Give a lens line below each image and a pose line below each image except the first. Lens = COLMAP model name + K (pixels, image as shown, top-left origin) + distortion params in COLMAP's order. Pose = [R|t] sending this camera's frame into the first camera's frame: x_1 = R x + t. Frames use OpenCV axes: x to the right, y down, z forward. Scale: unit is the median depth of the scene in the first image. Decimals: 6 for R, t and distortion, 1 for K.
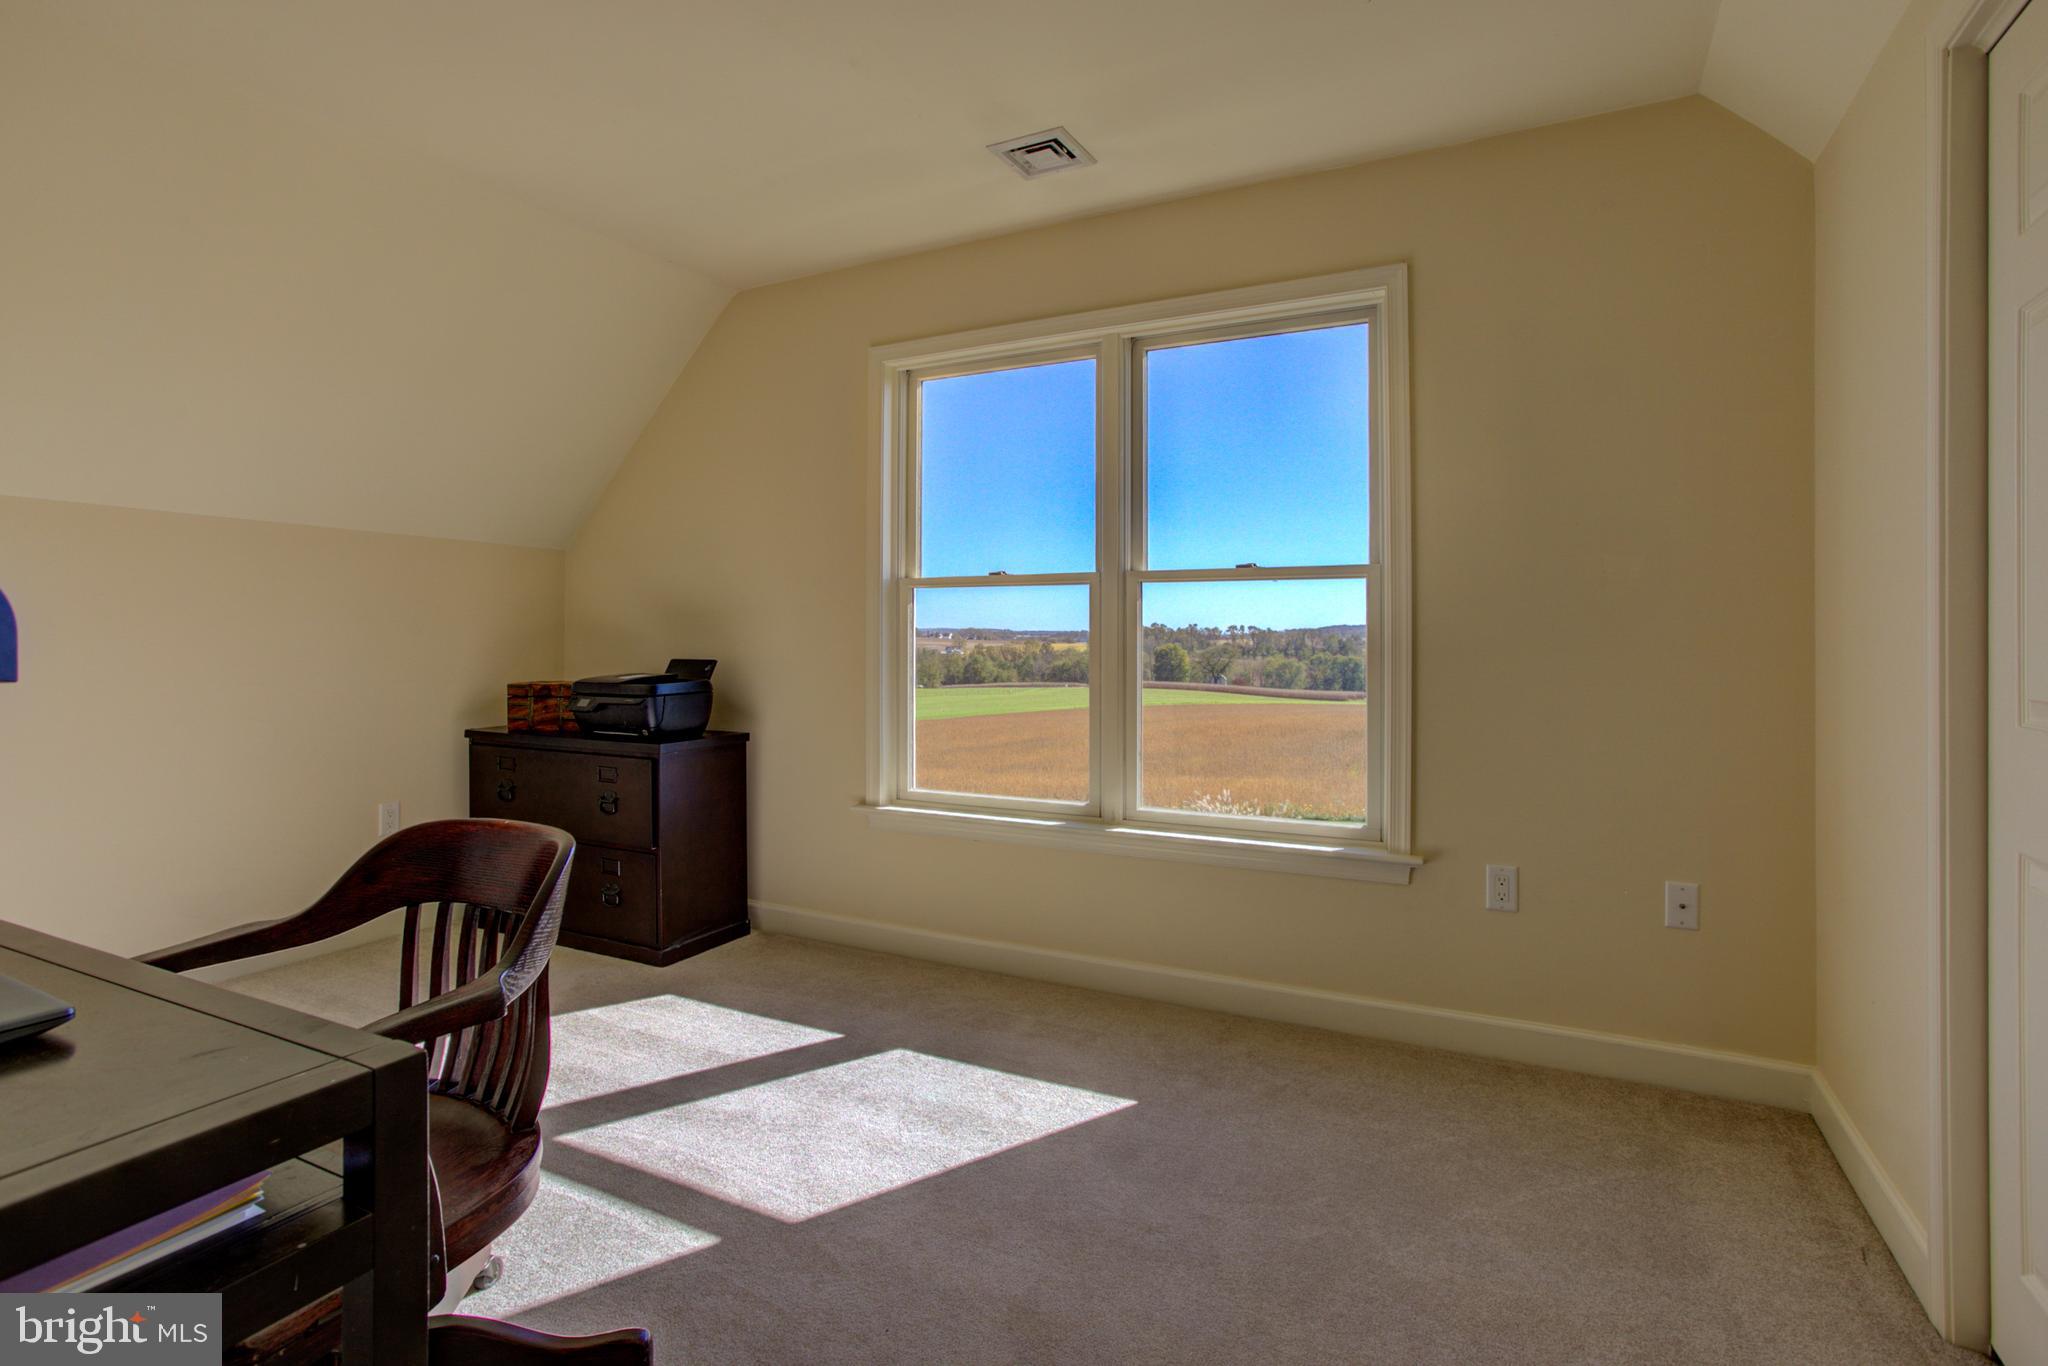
lens RADIAL K [[980.9, 0, 1026.7], [0, 980.9, 667.1], [0, 0, 1]] dist [-0.001464, 0.000190]
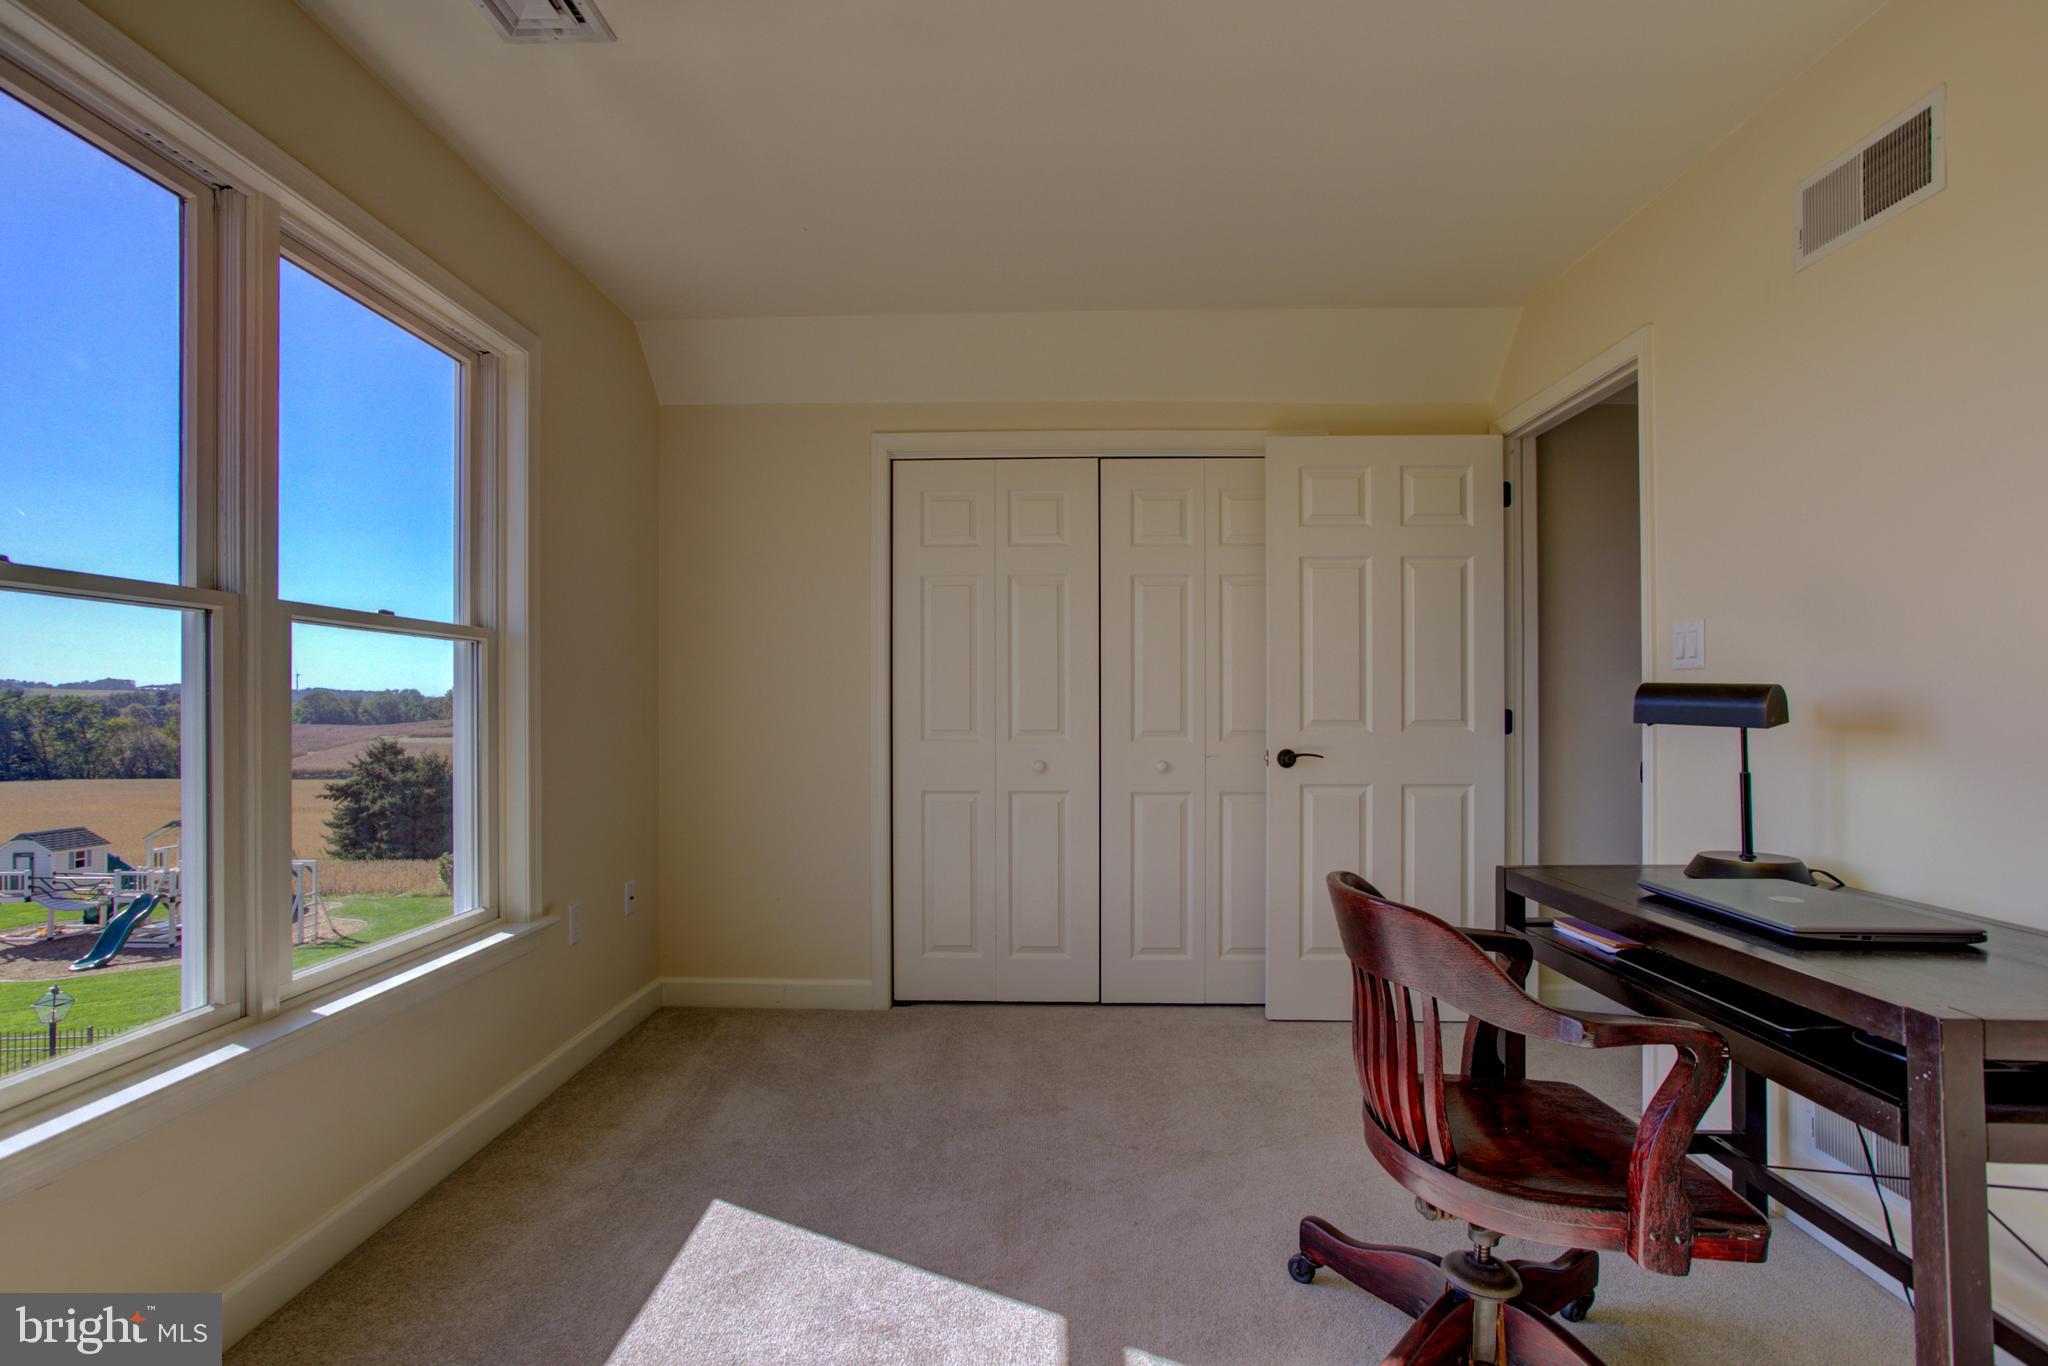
lens RADIAL K [[980.9, 0, 1022.6], [0, 980.9, 690.2], [0, 0, 1]] dist [-0.001464, 0.000190]
pose [[-0.439355, 0.004167, 0.898304, -0.642222], [0.004871, 0.999986, -0.002256, -0.037388], [-0.898300, 0.003384, -0.439369, 0.849415]]
